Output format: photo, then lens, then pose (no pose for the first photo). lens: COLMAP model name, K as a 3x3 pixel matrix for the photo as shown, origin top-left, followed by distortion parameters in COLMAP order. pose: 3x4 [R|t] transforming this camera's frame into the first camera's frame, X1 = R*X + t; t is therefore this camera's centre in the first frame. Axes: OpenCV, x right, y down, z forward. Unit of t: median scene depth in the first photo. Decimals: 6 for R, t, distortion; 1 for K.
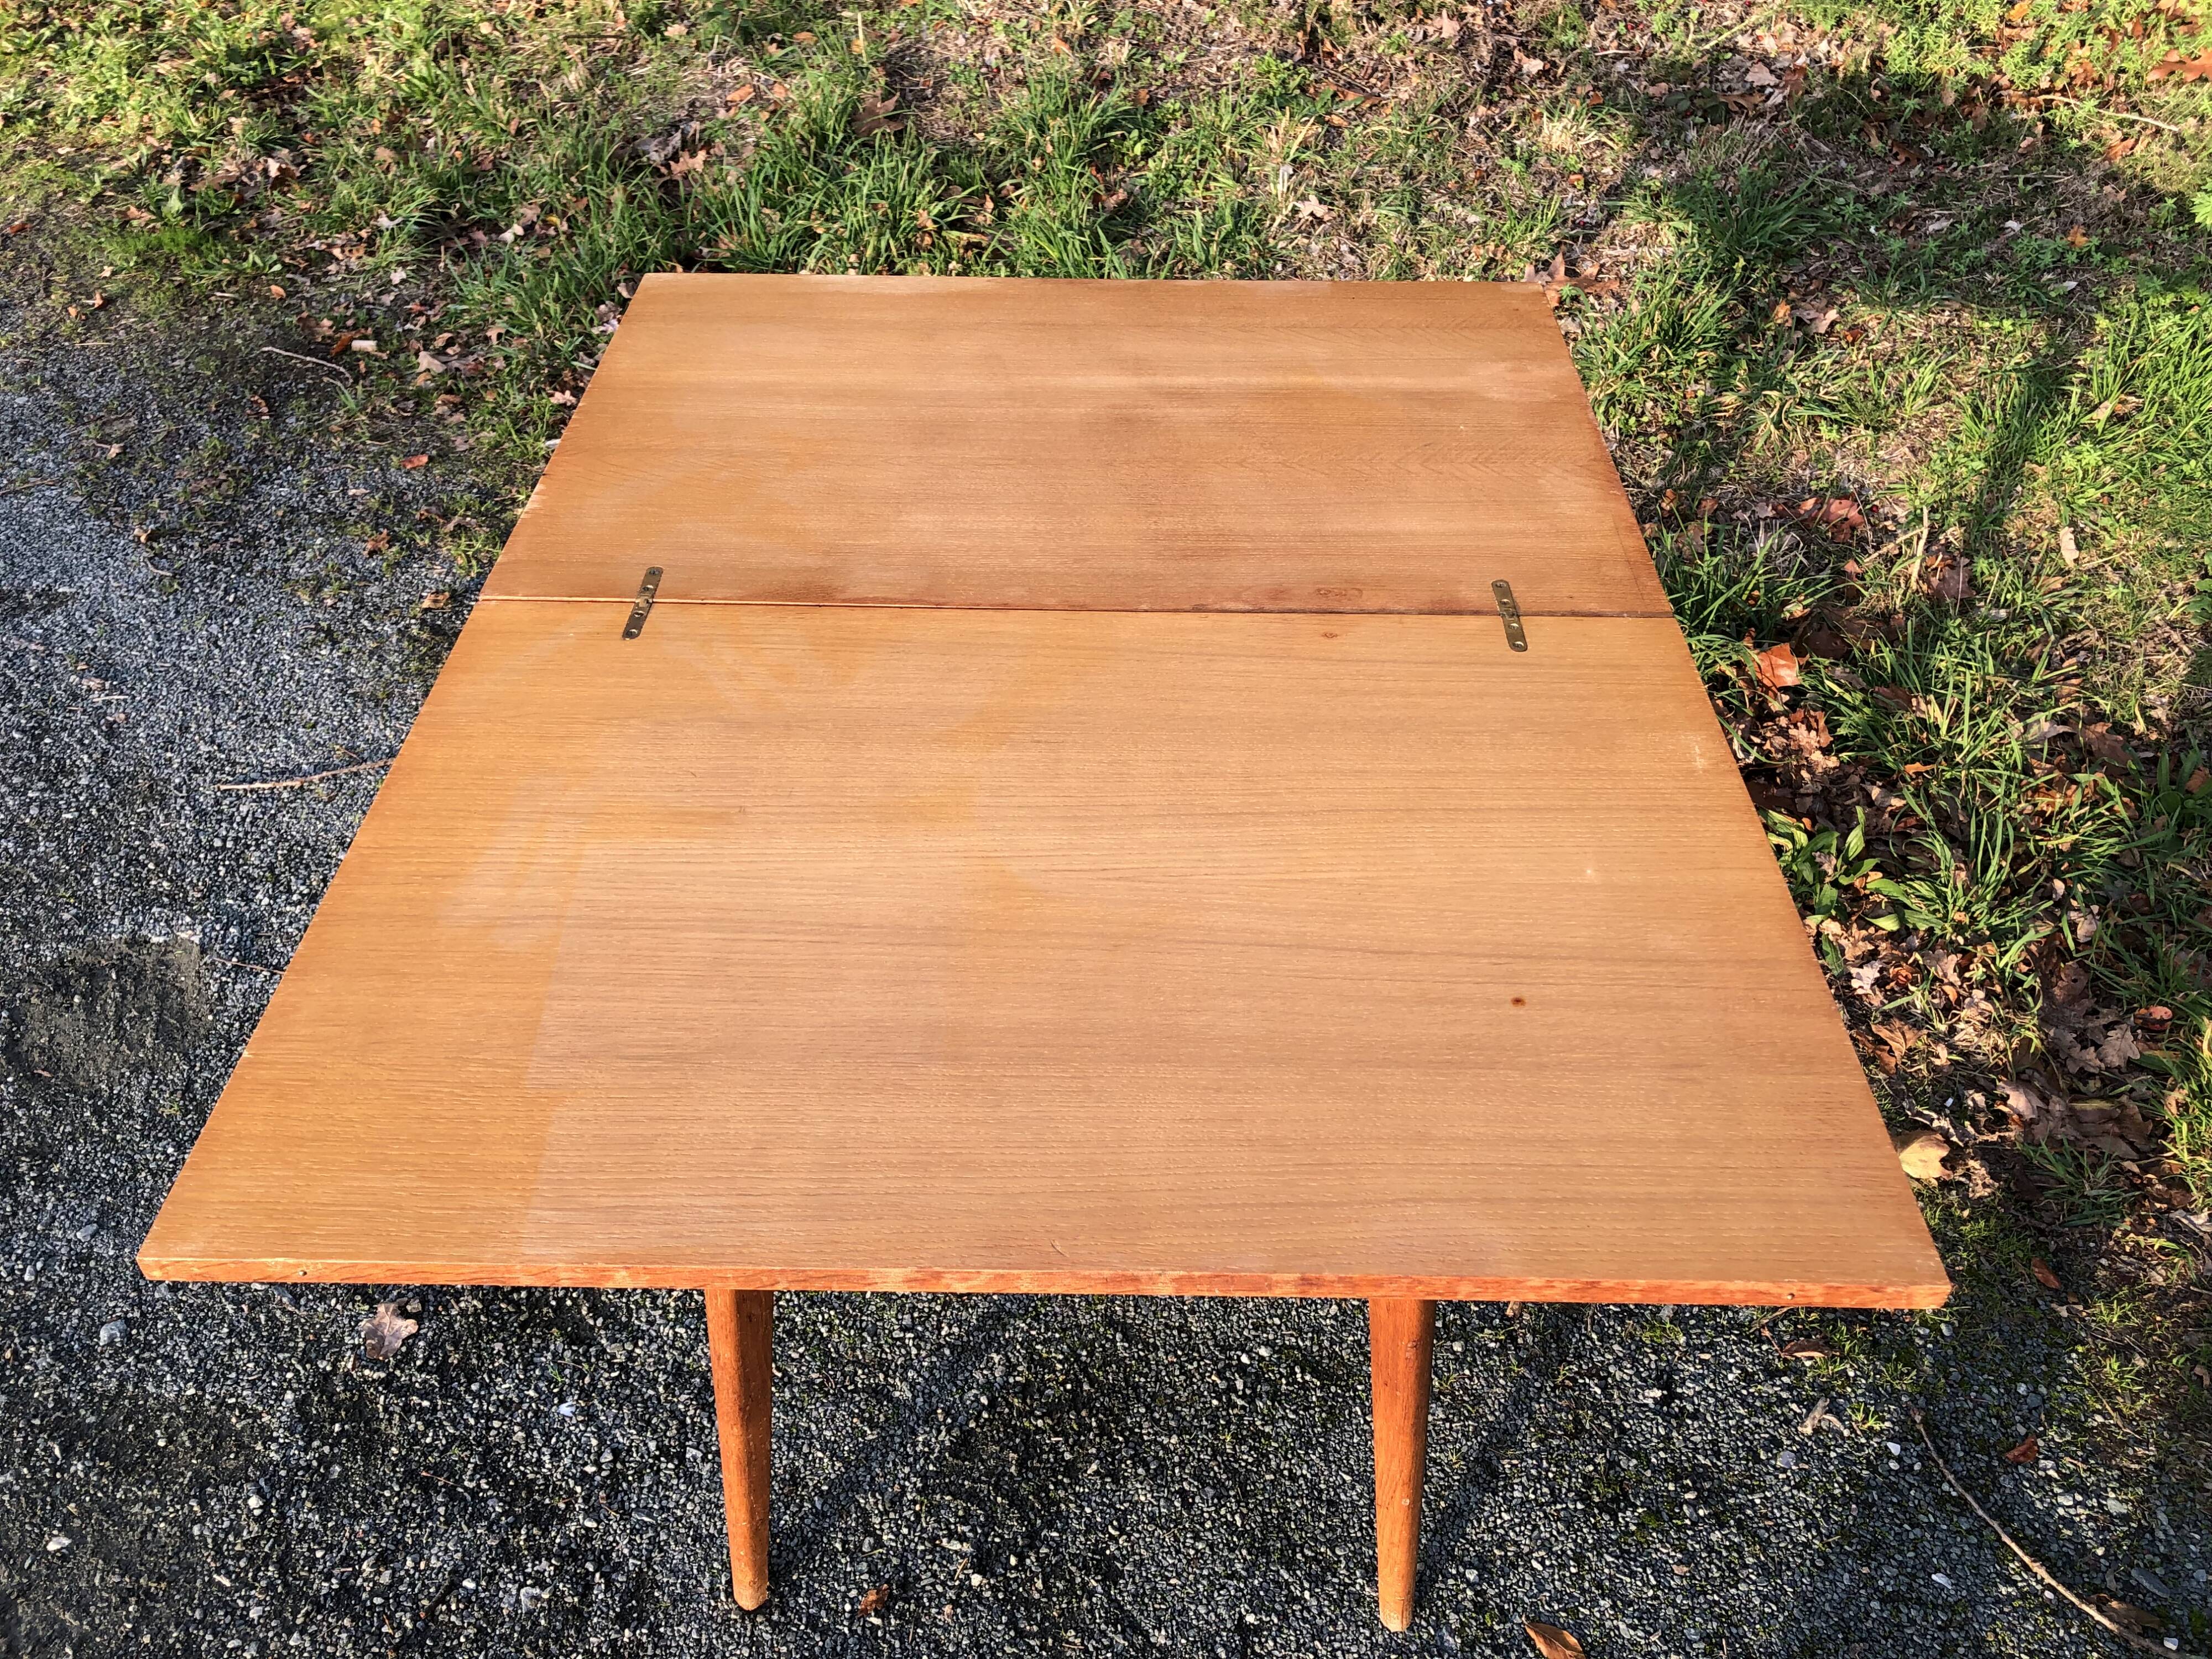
lens RADIAL K [[1826.2, 0, 1110.1], [0, 1826.2, 825.0], [0, 0, 1]] dist [-0.001046, 0.037805]
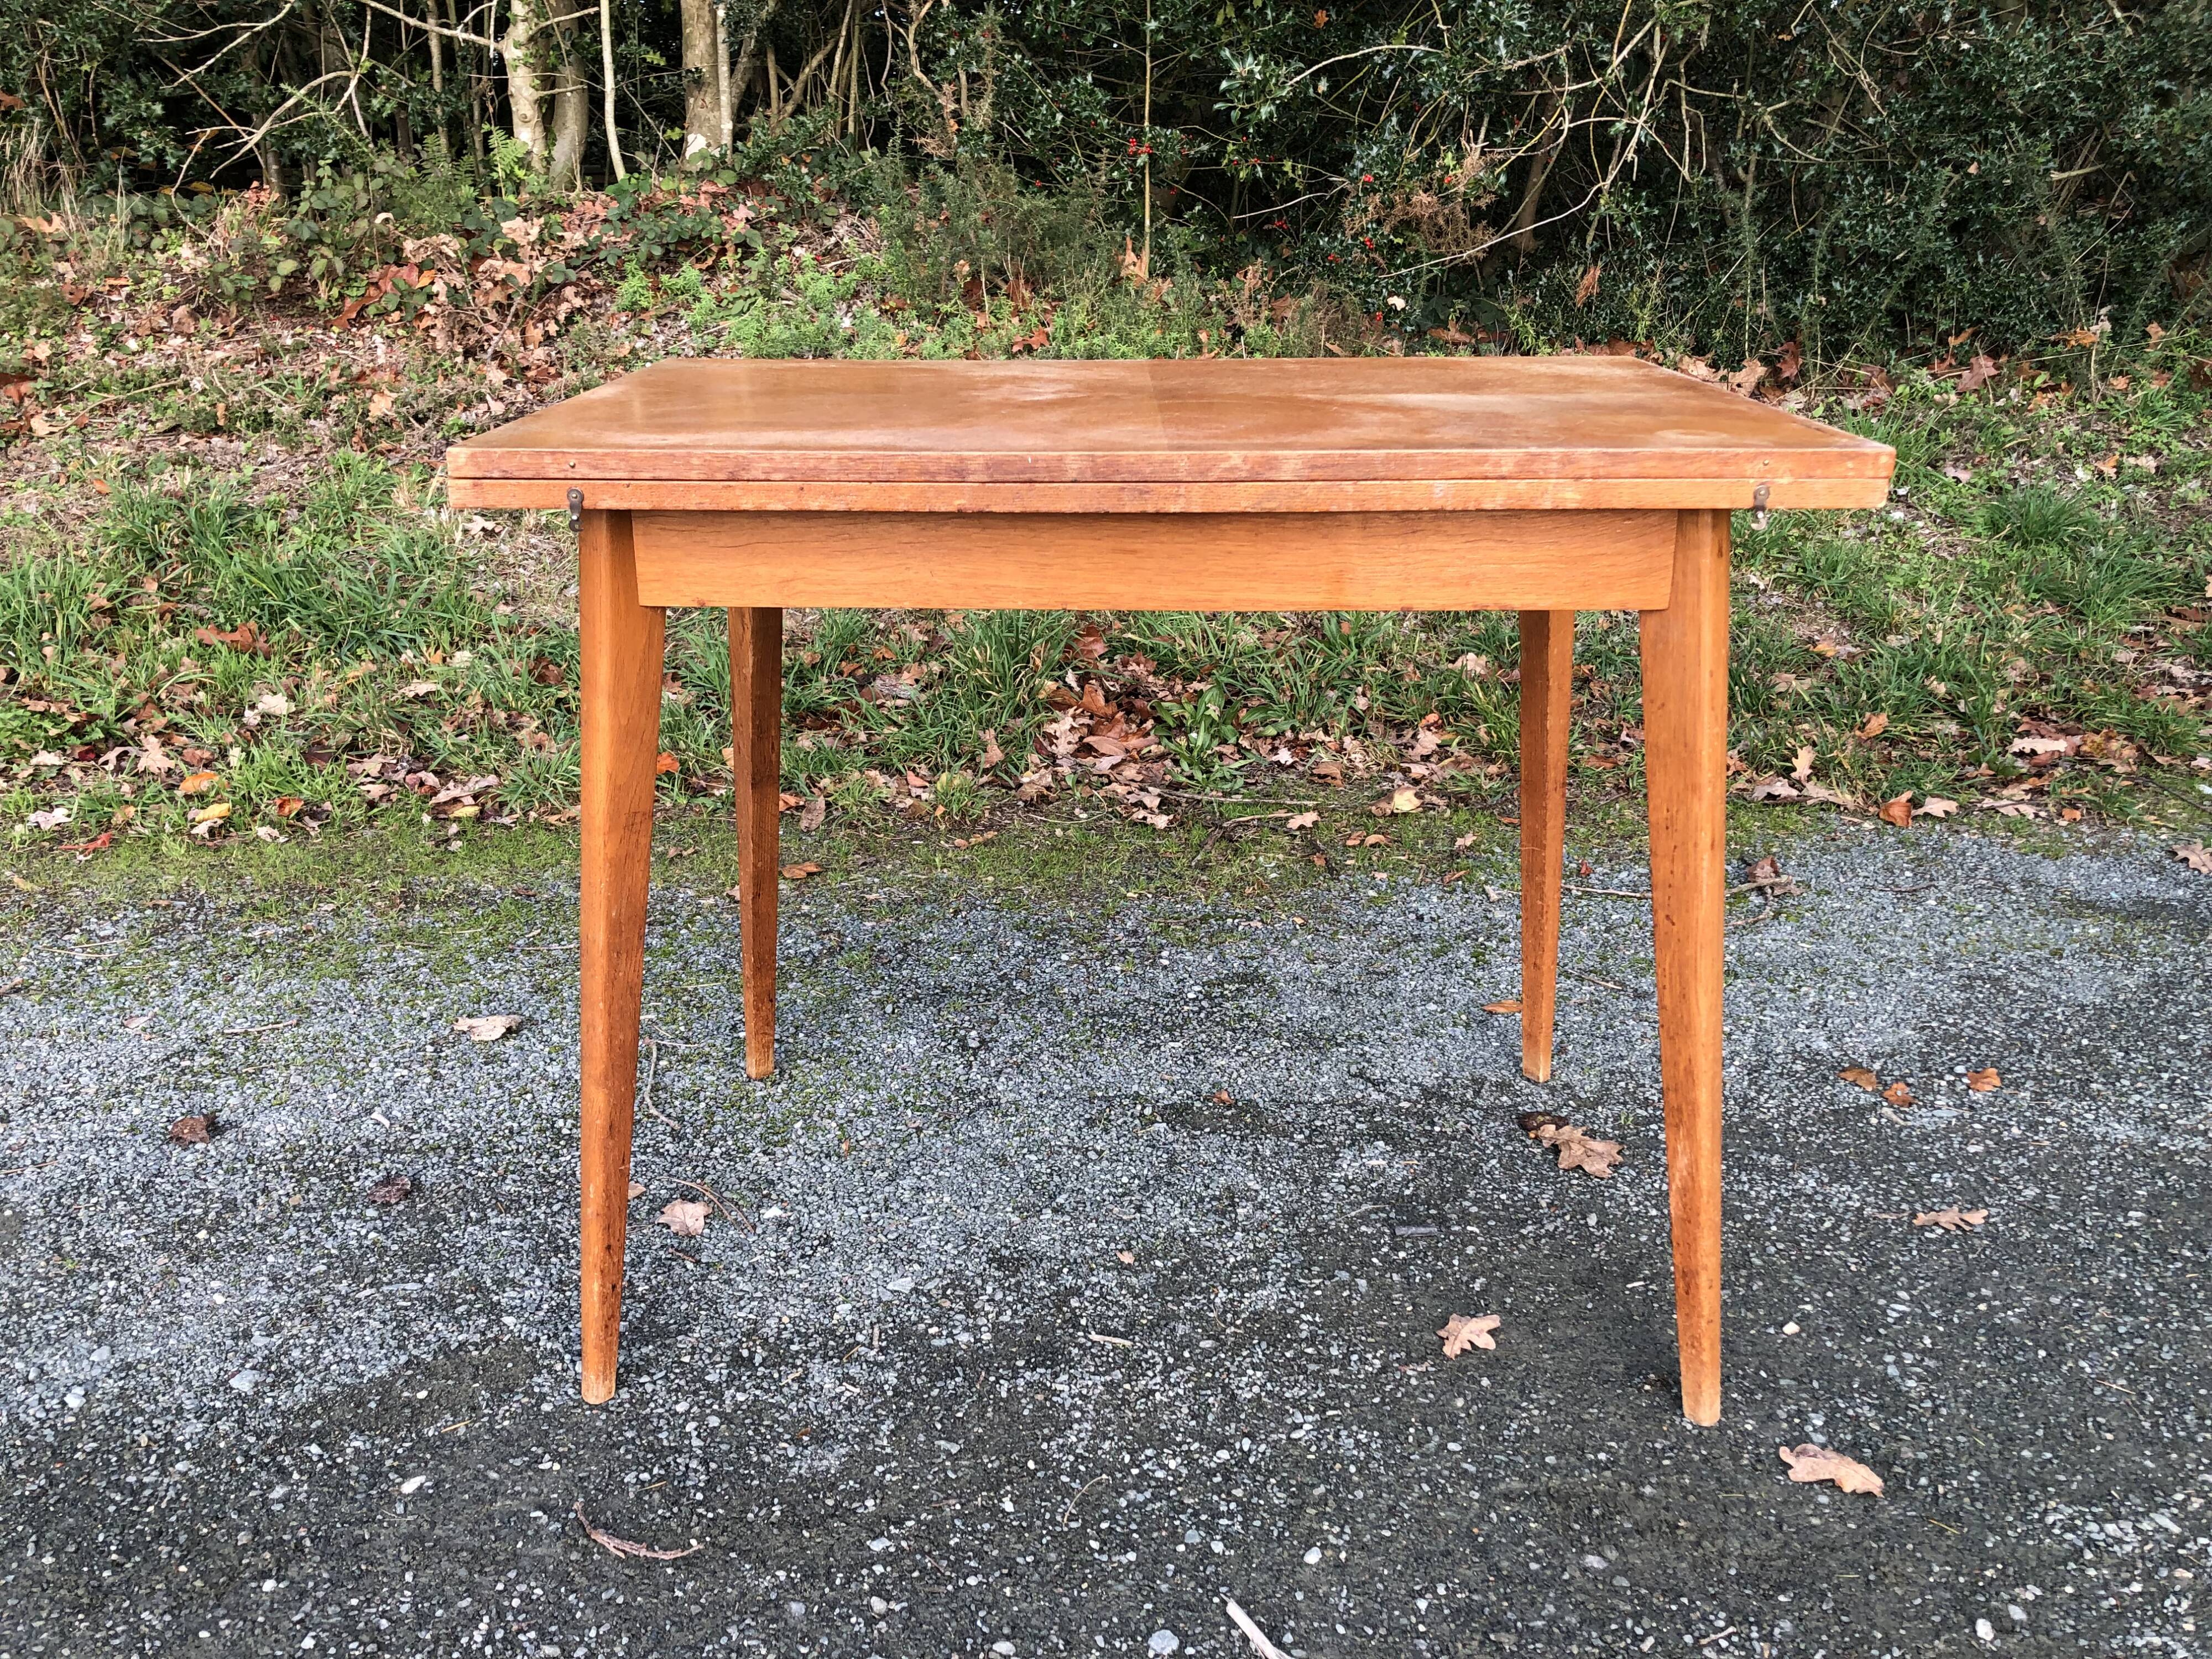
lens RADIAL K [[1827.5, 0, 1103.1], [0, 1827.5, 820.3], [0, 0, 1]] dist [-0.010251, 0.058641]
pose [[0.723073, -0.242441, 0.646829, -0.539409], [0.450734, 0.875169, -0.175837, 0.273997], [-0.523454, 0.418691, 0.742087, 0.041802]]
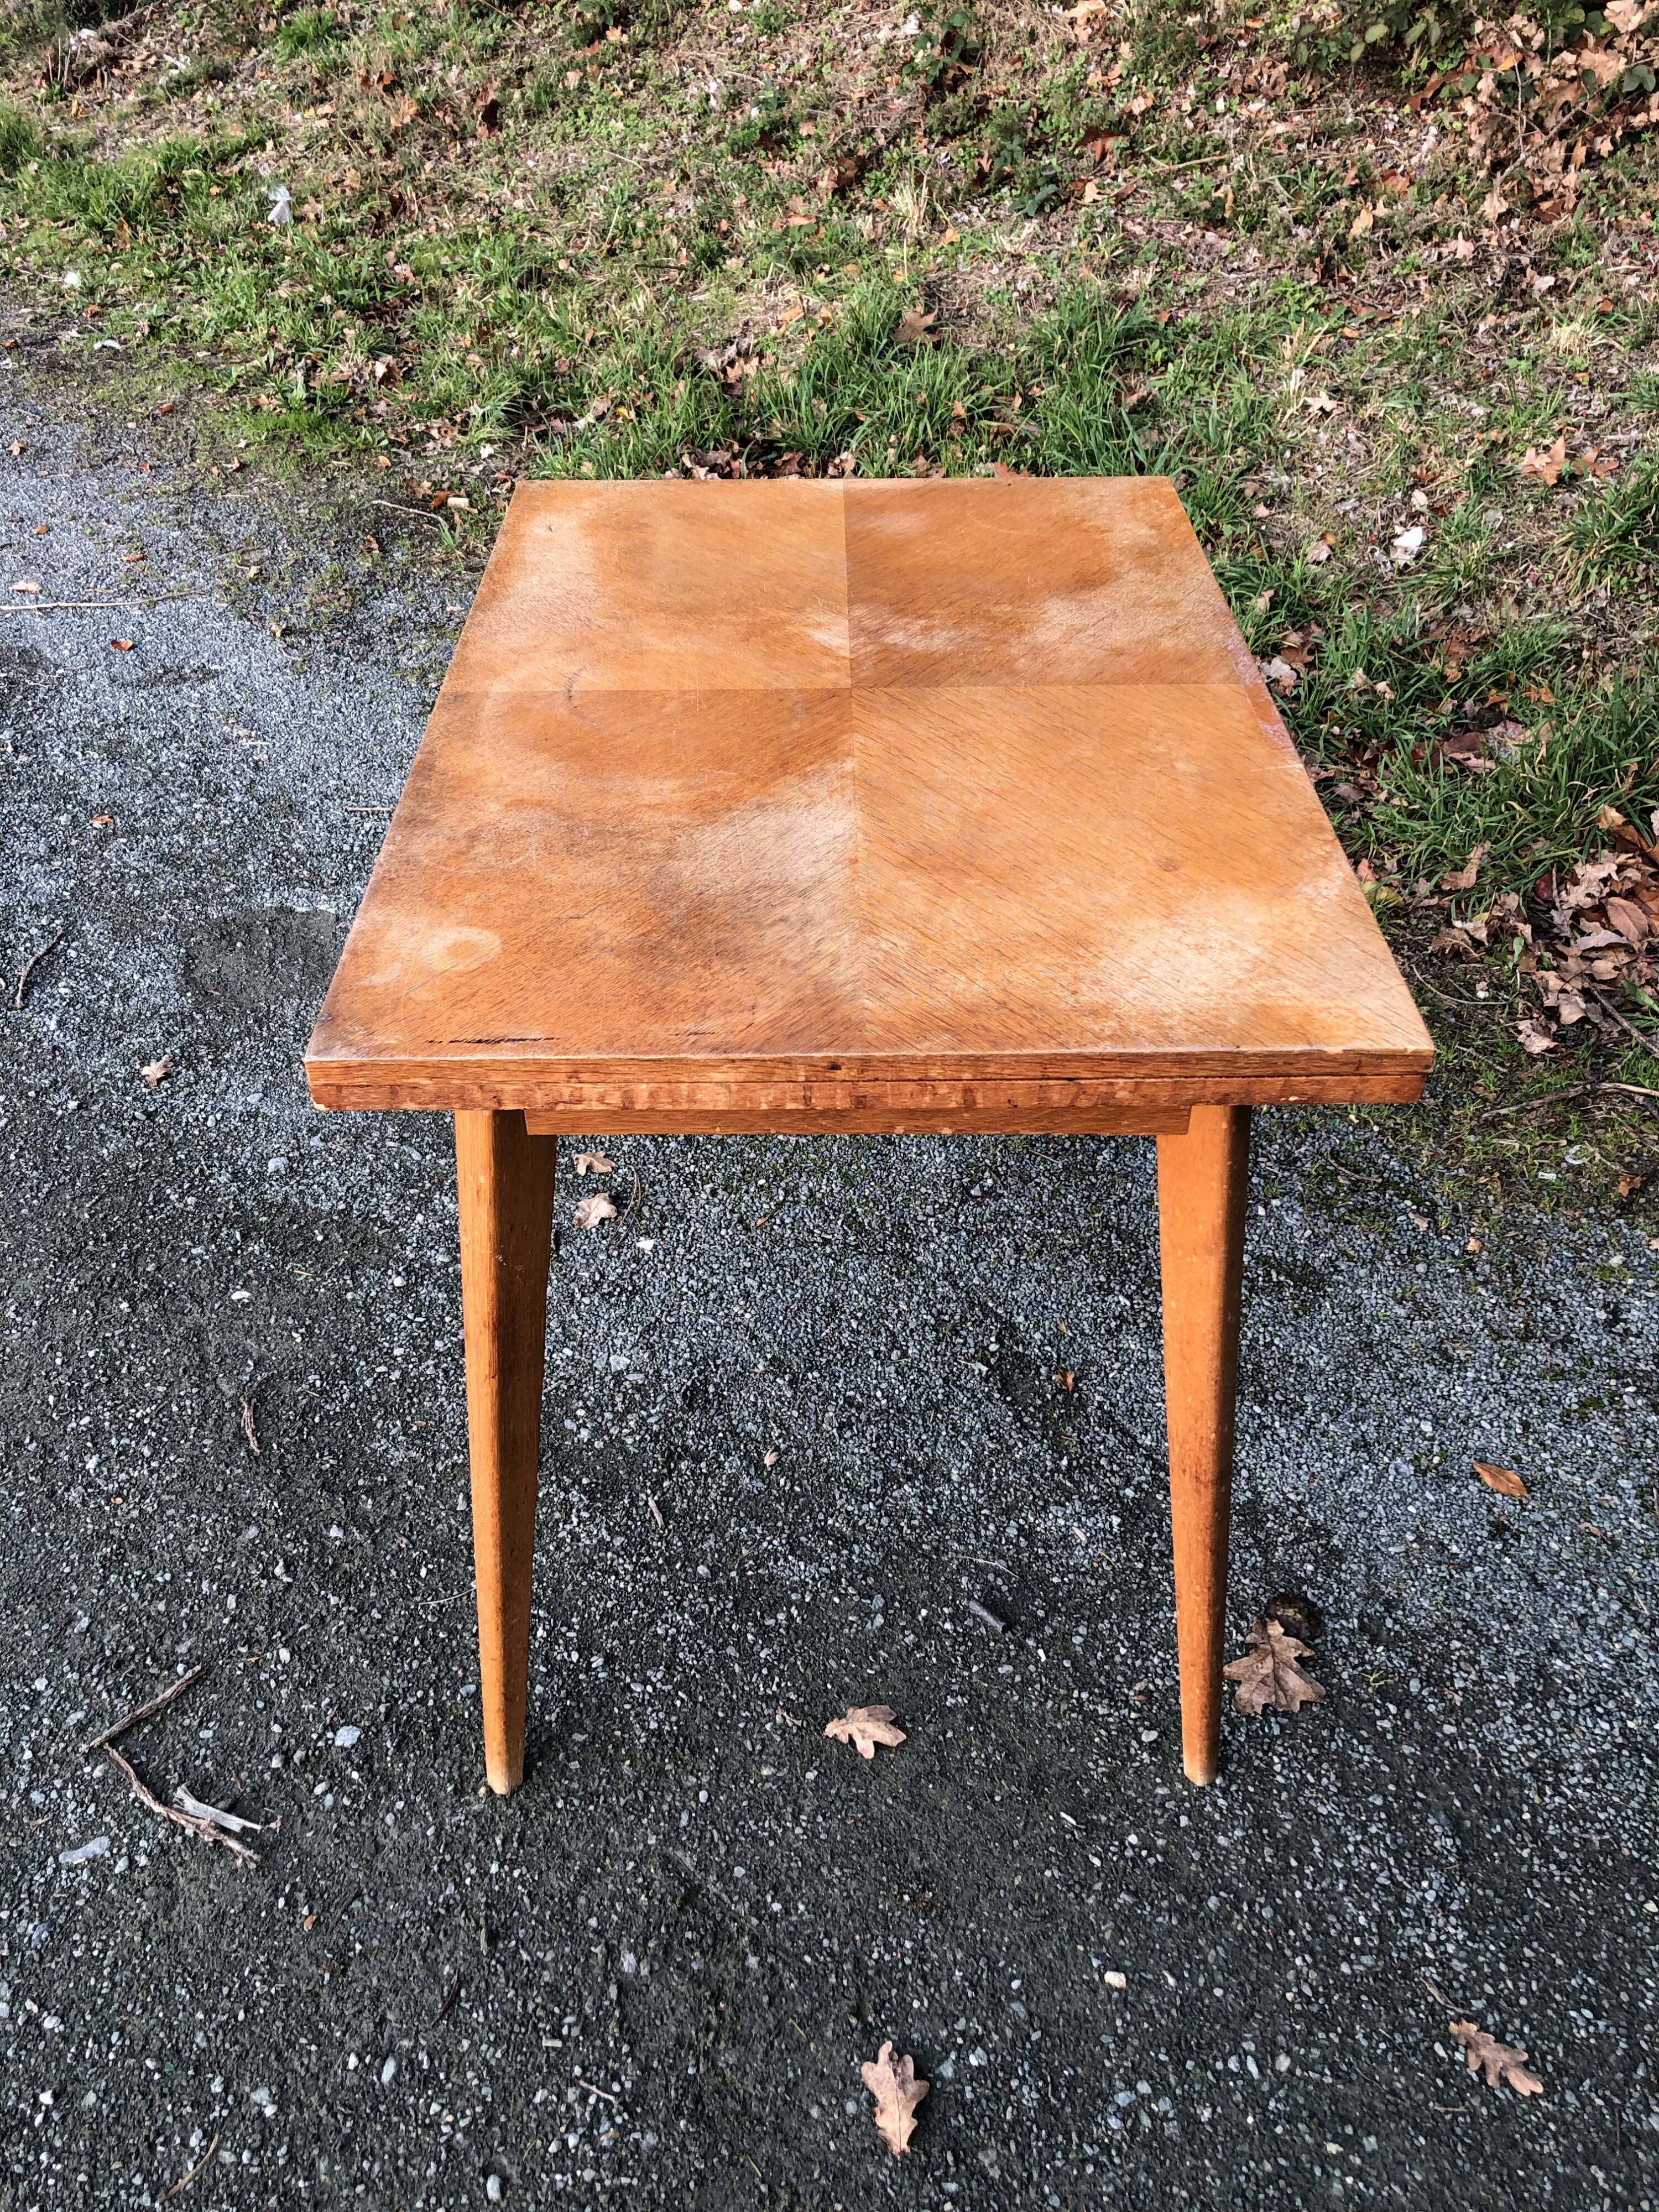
lens RADIAL K [[1826.2, 0, 821.5], [0, 1826.2, 1111.9], [0, 0, 1]] dist [-0.001046, 0.037805]
pose [[0.990665, 0.070330, -0.116776, -0.035948], [-0.074479, 0.996723, -0.031546, 0.184124], [0.114175, 0.039949, 0.992657, -0.114928]]
